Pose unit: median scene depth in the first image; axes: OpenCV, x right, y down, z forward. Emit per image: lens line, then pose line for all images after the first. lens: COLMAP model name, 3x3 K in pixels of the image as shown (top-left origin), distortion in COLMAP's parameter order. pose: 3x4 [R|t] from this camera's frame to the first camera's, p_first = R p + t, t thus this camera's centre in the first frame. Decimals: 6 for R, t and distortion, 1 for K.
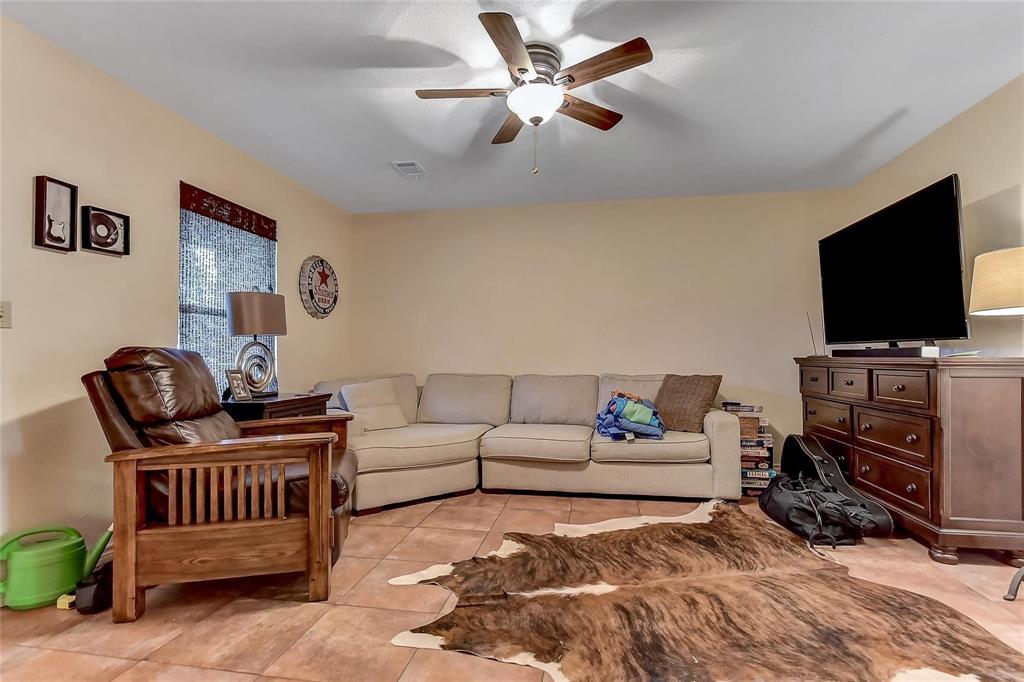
lens RADIAL K [[480.1, 0, 517.7], [0, 480.1, 346.6], [0, 0, 1]] dist [0.000807, -0.003719]
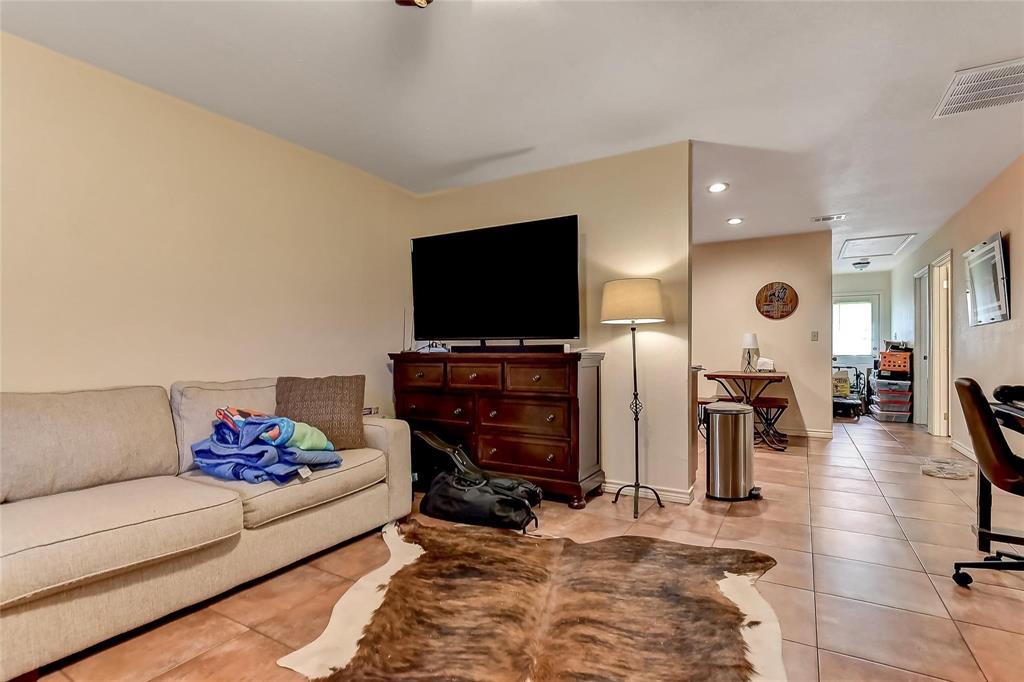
lens RADIAL K [[480.1, 0, 518.3], [0, 480.1, 352.0], [0, 0, 1]] dist [0.000807, -0.003719]
pose [[0.353249, 0.000216, 0.935529, -0.337977], [-0.018796, 0.999800, 0.006867, 0.011032], [-0.935341, -0.020010, 0.353182, 0.576989]]
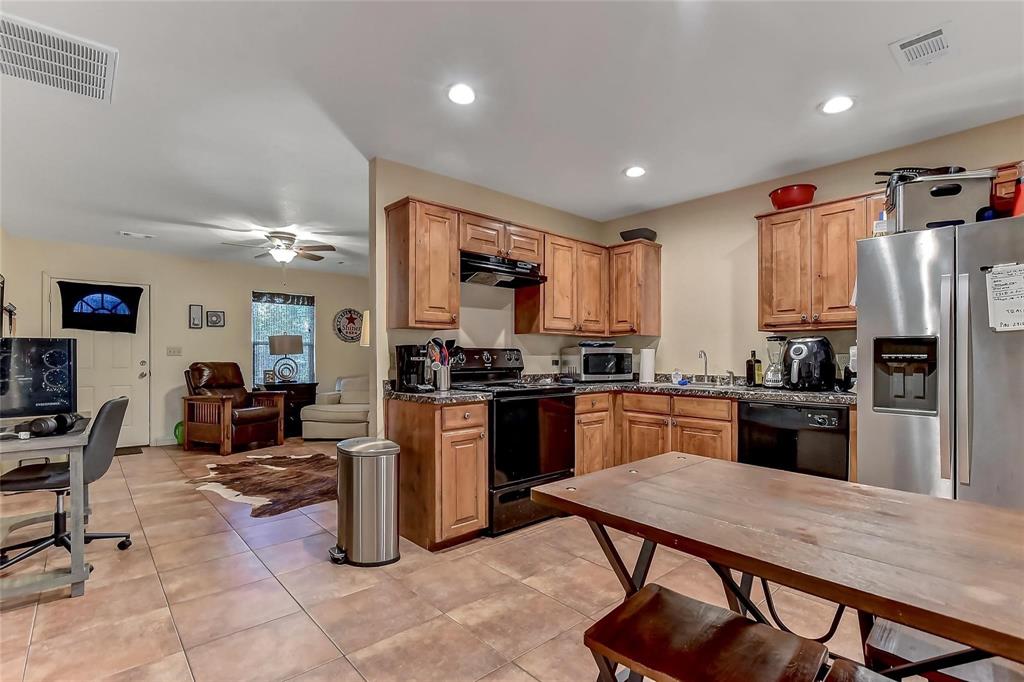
lens RADIAL K [[480.1, 0, 513.0], [0, 480.1, 355.9], [0, 0, 1]] dist [0.000807, -0.003719]
pose [[0.784024, 0.002240, -0.620727, 1.829171], [0.011123, 0.999782, 0.017658, -0.049533], [0.620631, -0.020749, 0.783828, -0.076518]]
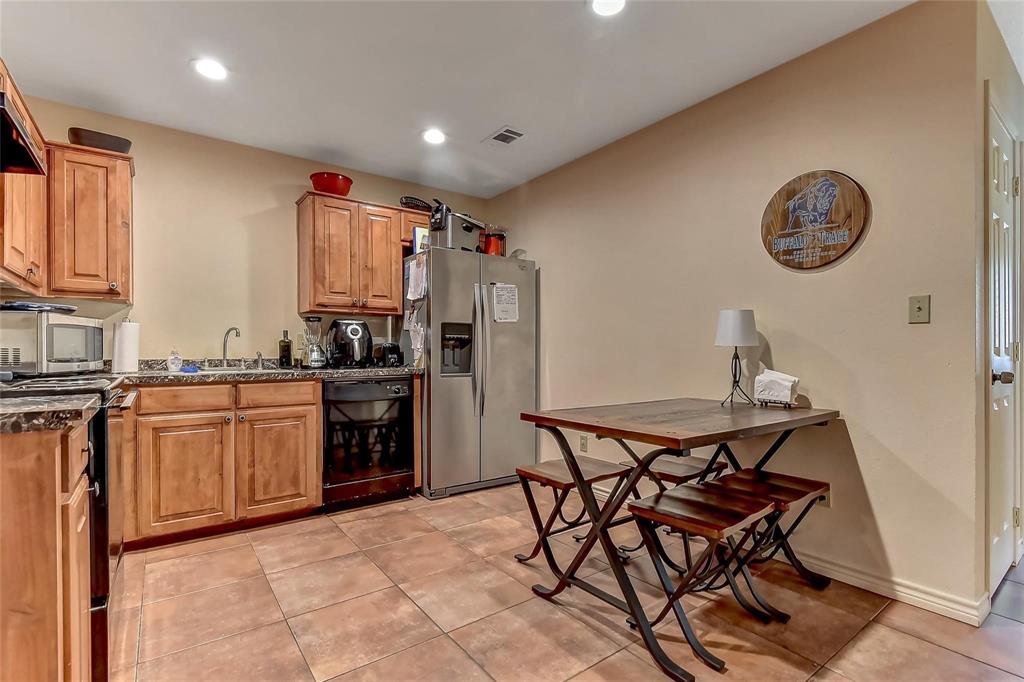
lens RADIAL K [[480.1, 0, 507.2], [0, 480.1, 350.6], [0, 0, 1]] dist [0.000807, -0.003719]
pose [[0.689795, 0.004197, 0.723992, 1.034370], [-0.015745, 0.999834, 0.009205, -0.001966], [-0.723833, -0.017748, 0.689746, 0.096934]]
